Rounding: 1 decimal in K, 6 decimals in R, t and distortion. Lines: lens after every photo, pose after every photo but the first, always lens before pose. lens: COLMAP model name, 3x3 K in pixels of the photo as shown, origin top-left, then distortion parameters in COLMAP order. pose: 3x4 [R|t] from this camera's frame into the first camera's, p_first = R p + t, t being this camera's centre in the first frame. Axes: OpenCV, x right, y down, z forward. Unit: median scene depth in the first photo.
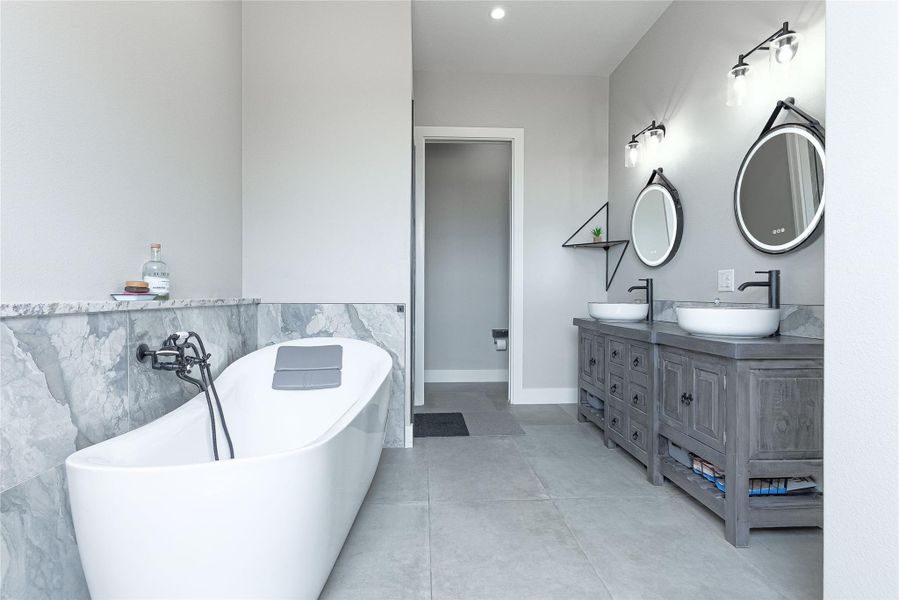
lens RADIAL K [[445.5, 0, 434.5], [0, 445.5, 299.4], [0, 0, 1]] dist [0.003775, 0.000461]
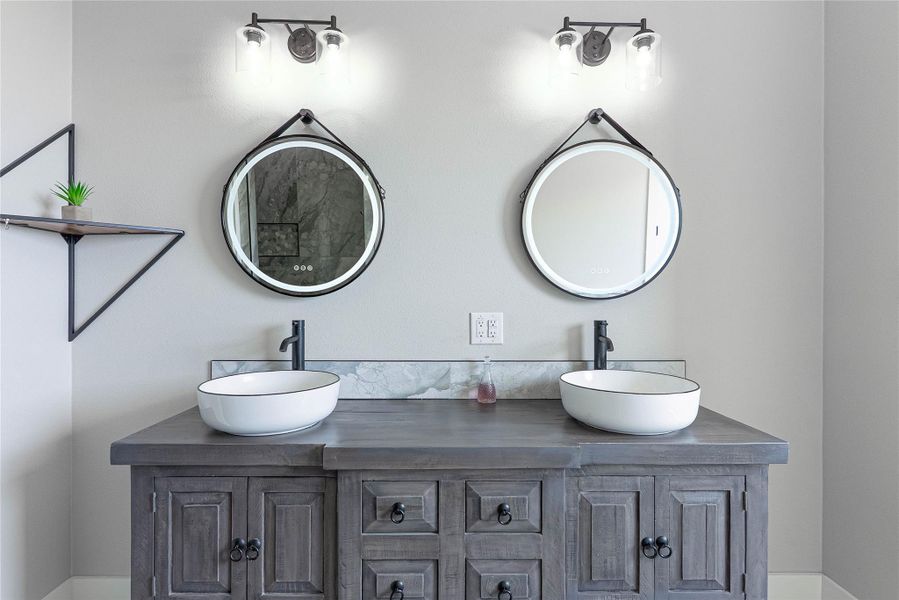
lens RADIAL K [[425.6, 0, 449.4], [0, 425.6, 335.8], [0, 0, 1]] dist [-0.026134, 0.000093]
pose [[-0.002067, -0.000471, 0.999998, 0.018949], [0.013990, 0.999902, 0.000500, -0.029753], [-0.999900, 0.013991, -0.002060, 0.743927]]
